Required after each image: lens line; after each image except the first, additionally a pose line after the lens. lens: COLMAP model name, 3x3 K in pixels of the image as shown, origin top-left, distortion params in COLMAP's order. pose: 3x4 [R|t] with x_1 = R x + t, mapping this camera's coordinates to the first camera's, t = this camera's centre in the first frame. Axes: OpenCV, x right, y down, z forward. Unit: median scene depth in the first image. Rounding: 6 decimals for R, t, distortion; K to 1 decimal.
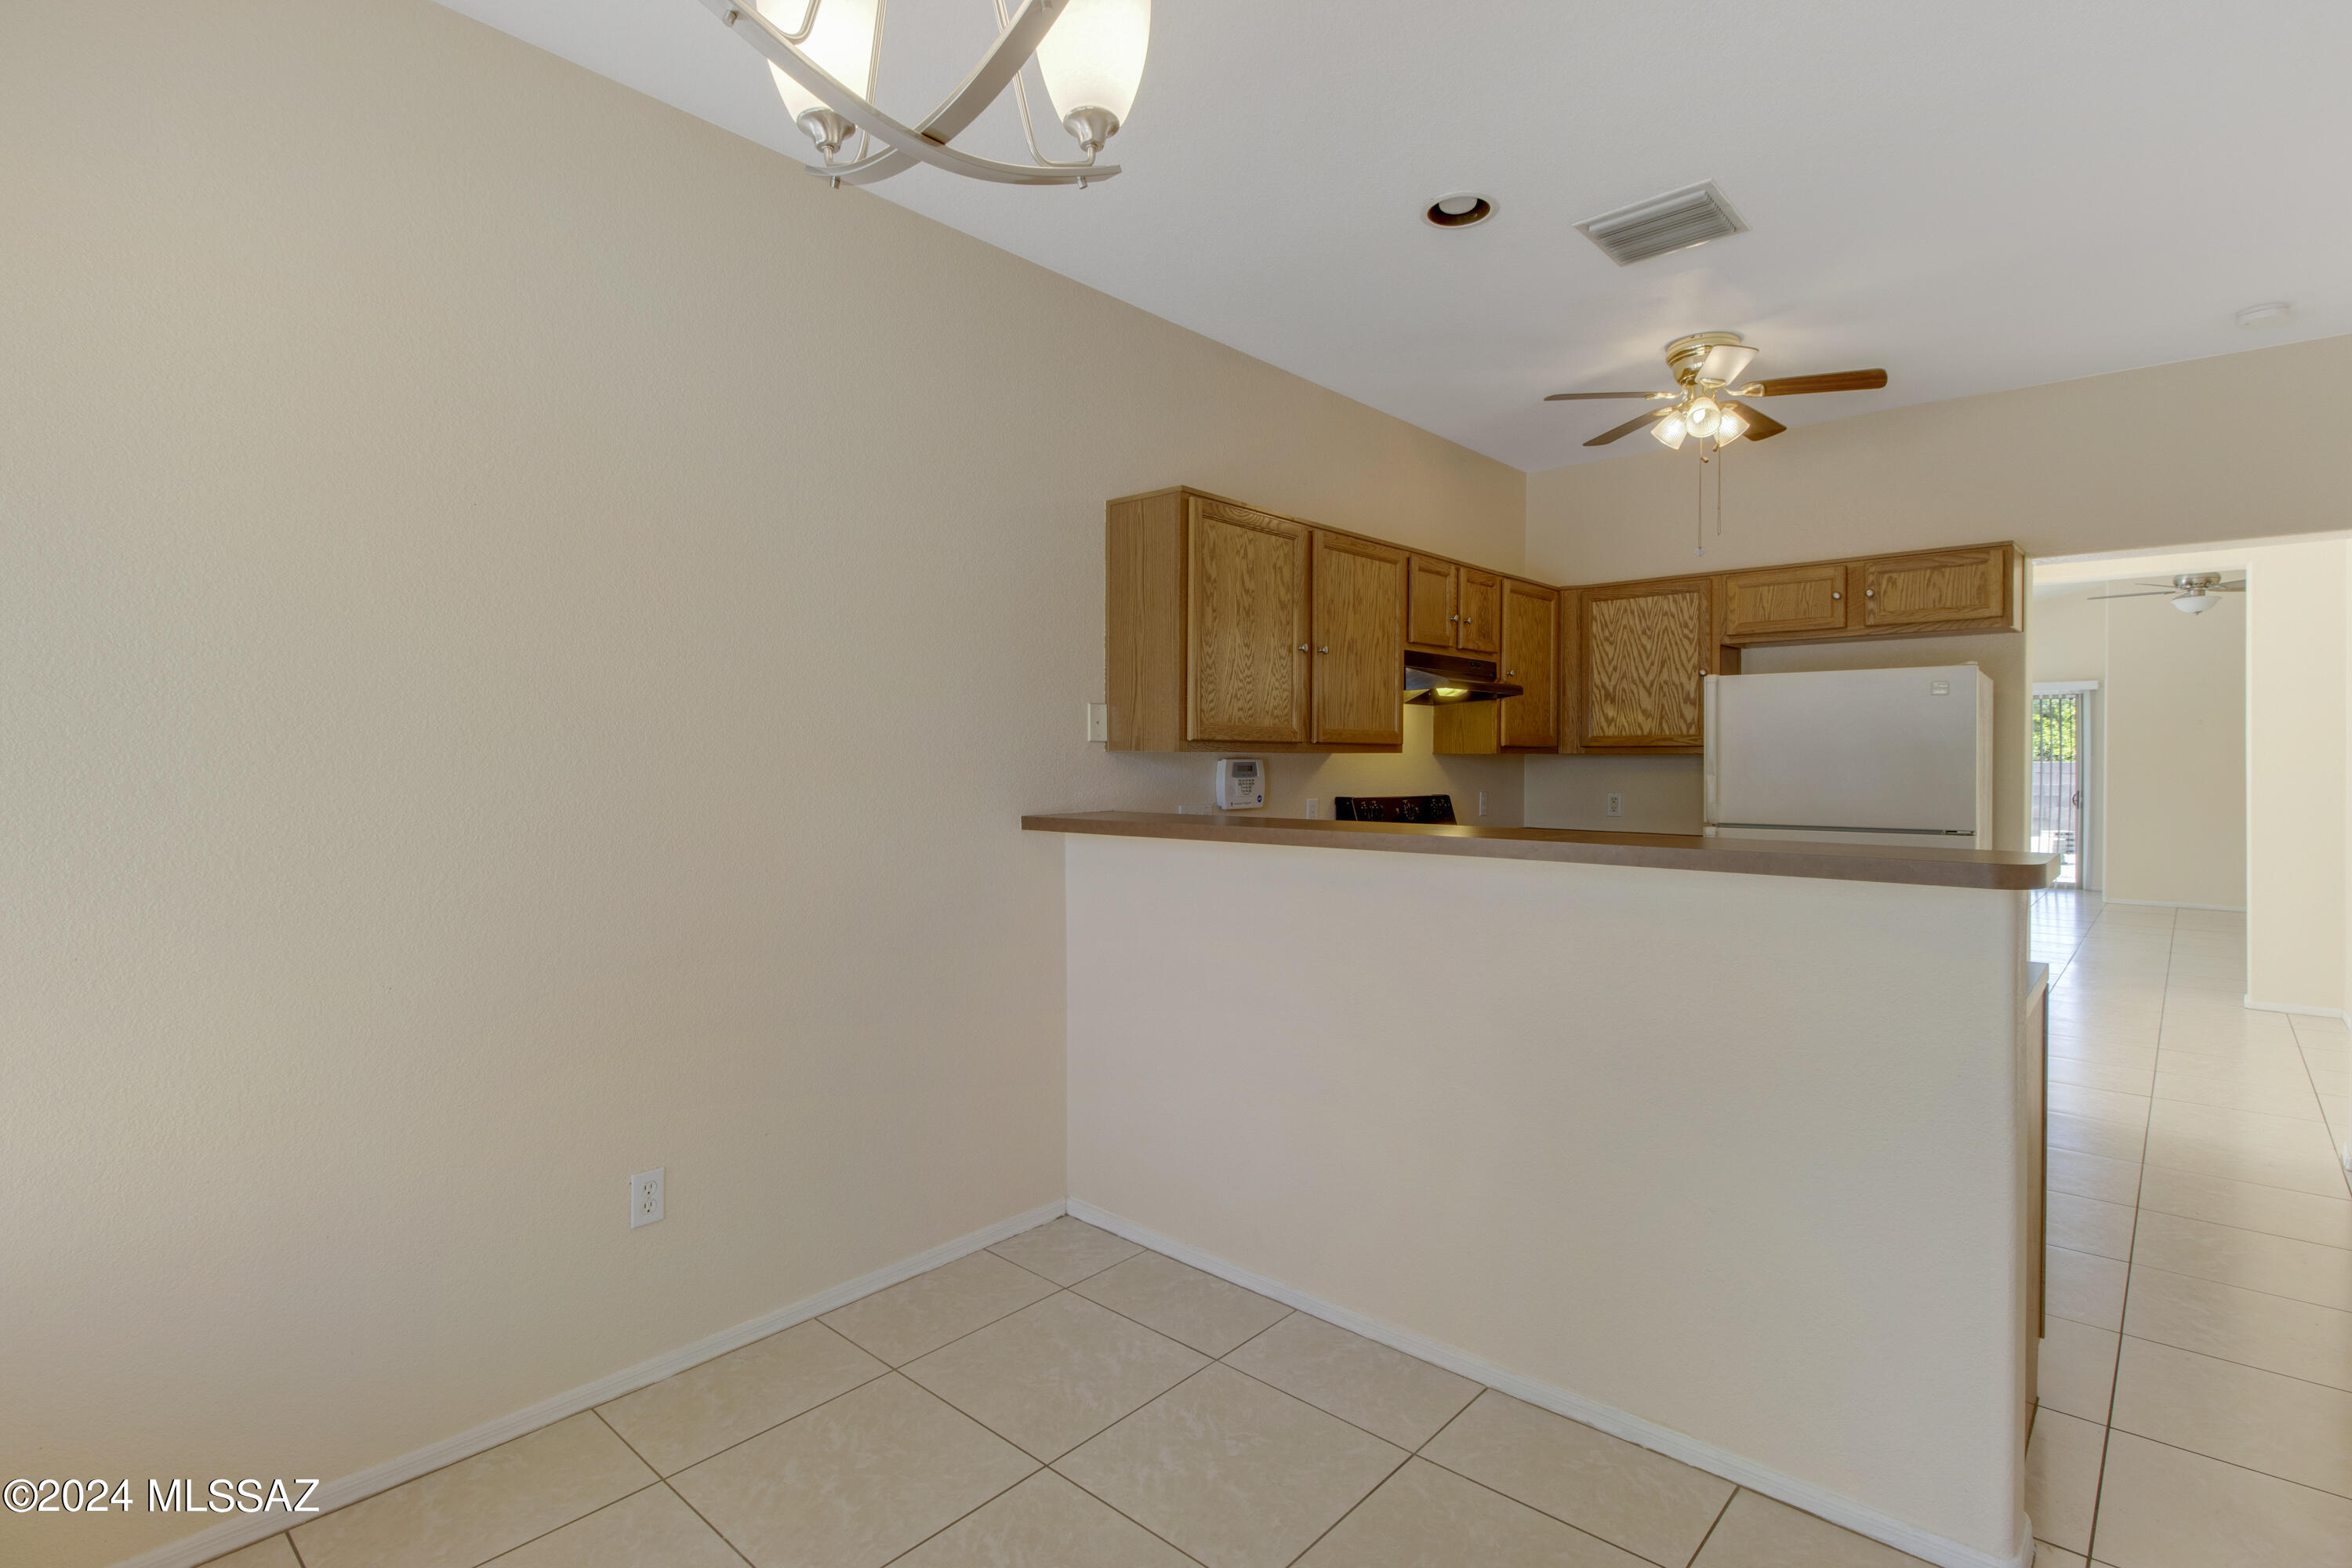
lens RADIAL K [[1084.7, 0, 1207.8], [0, 1084.7, 765.6], [0, 0, 1]] dist [0.015684, -0.011457]
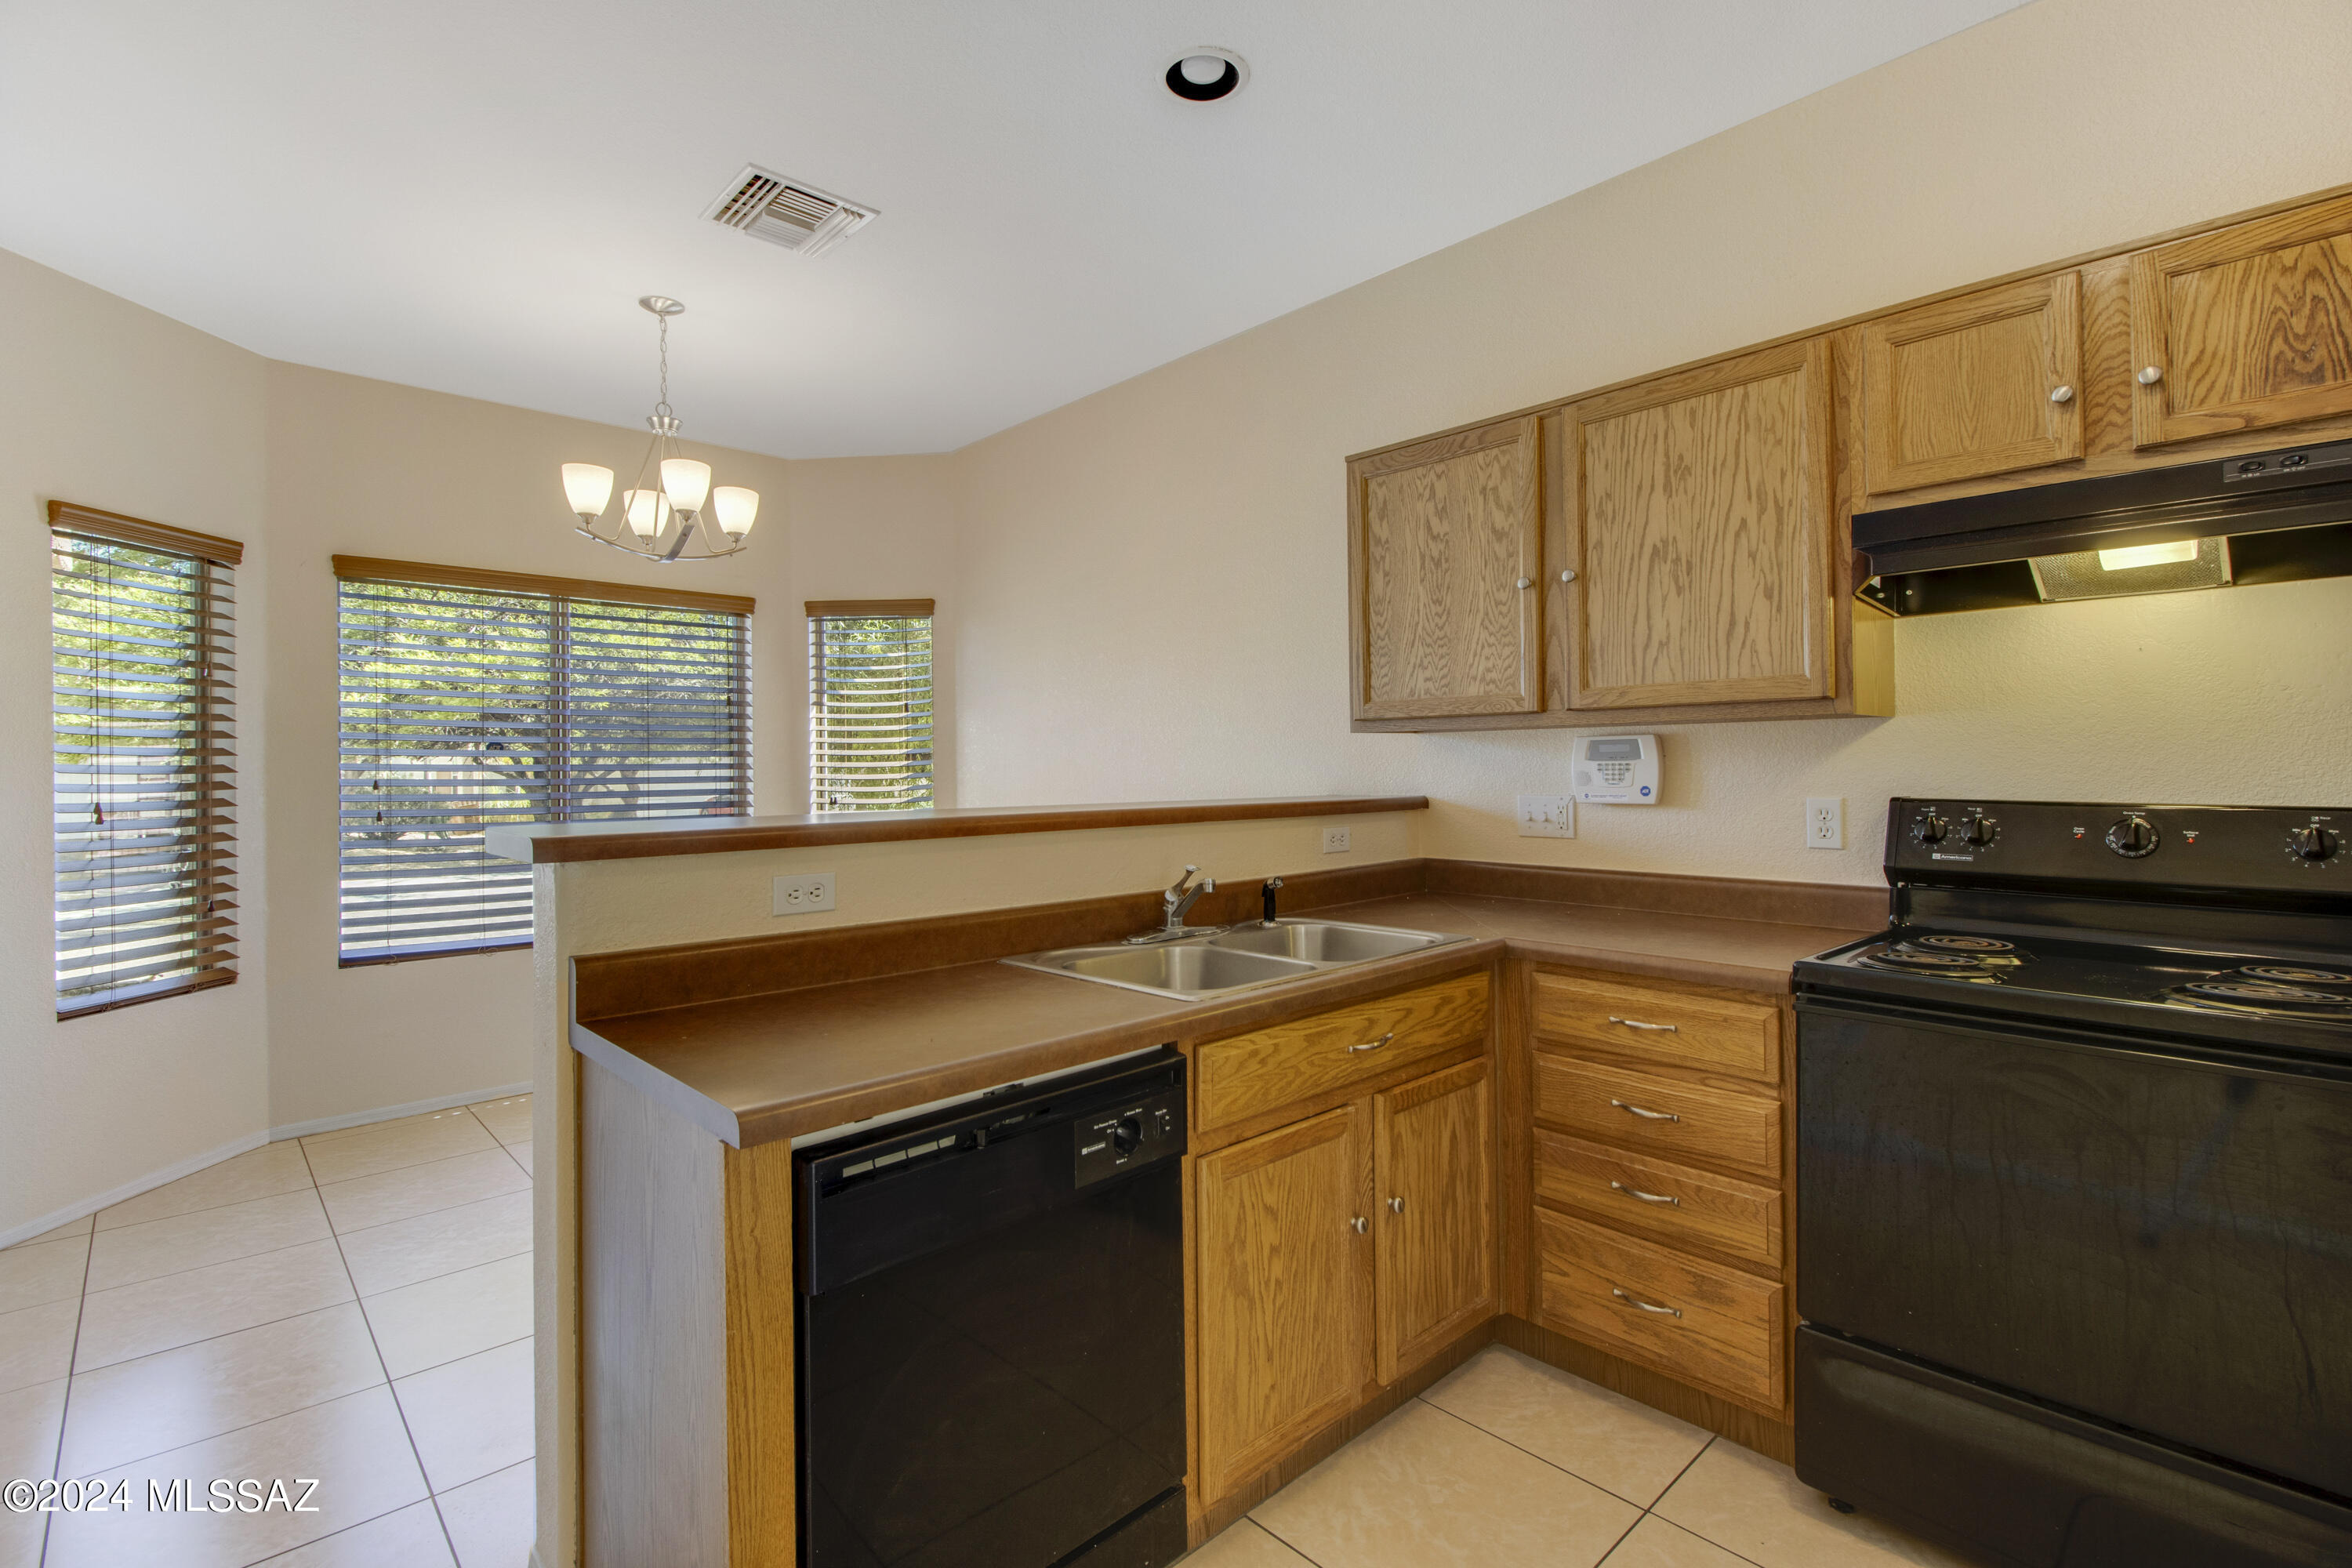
lens RADIAL K [[1084.7, 0, 1186.1], [0, 1084.7, 765.3], [0, 0, 1]] dist [0.015684, -0.011457]
pose [[-0.085480, -0.002266, -0.996337, 0.694446], [0.003905, 0.999989, -0.002609, 0.012793], [0.996332, -0.004114, -0.085471, 0.688026]]
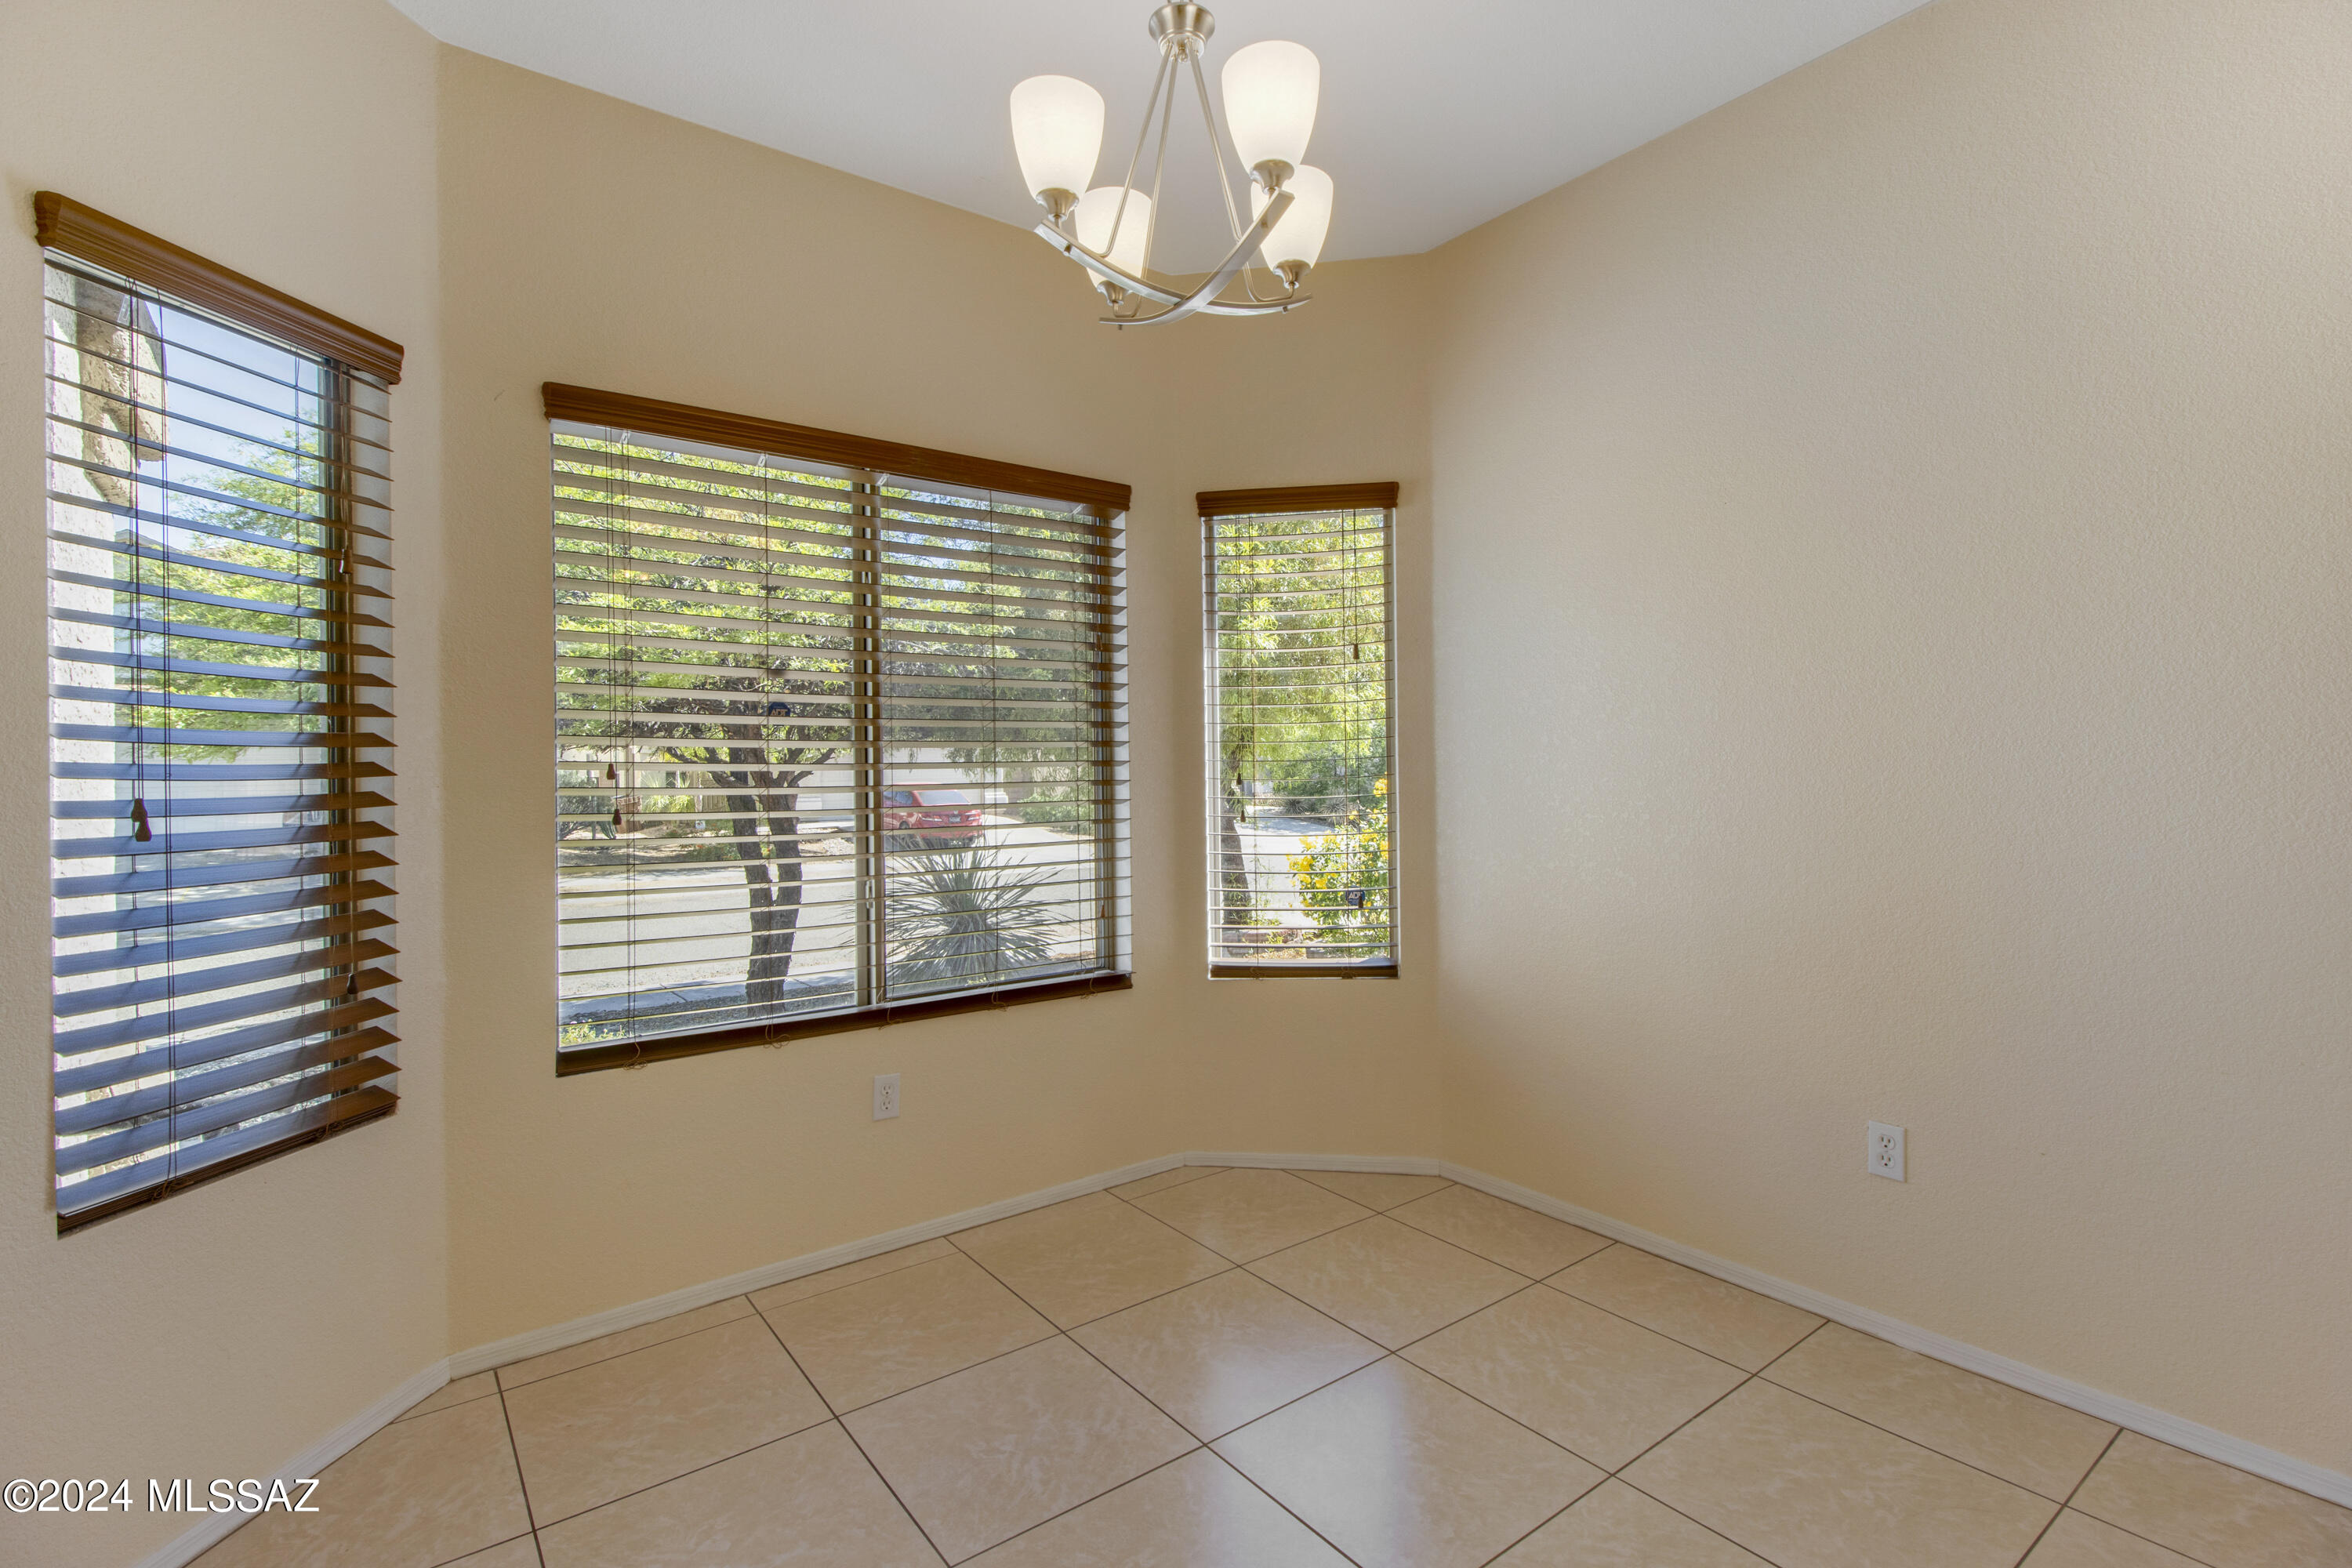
lens RADIAL K [[1084.7, 0, 1156.2], [0, 1084.7, 769.5], [0, 0, 1]] dist [0.015684, -0.011457]
pose [[-0.170231, -0.001244, -0.985403, 0.314456], [0.008971, 0.999956, -0.002813, 0.028572], [0.985363, -0.009318, -0.170212, 0.275526]]
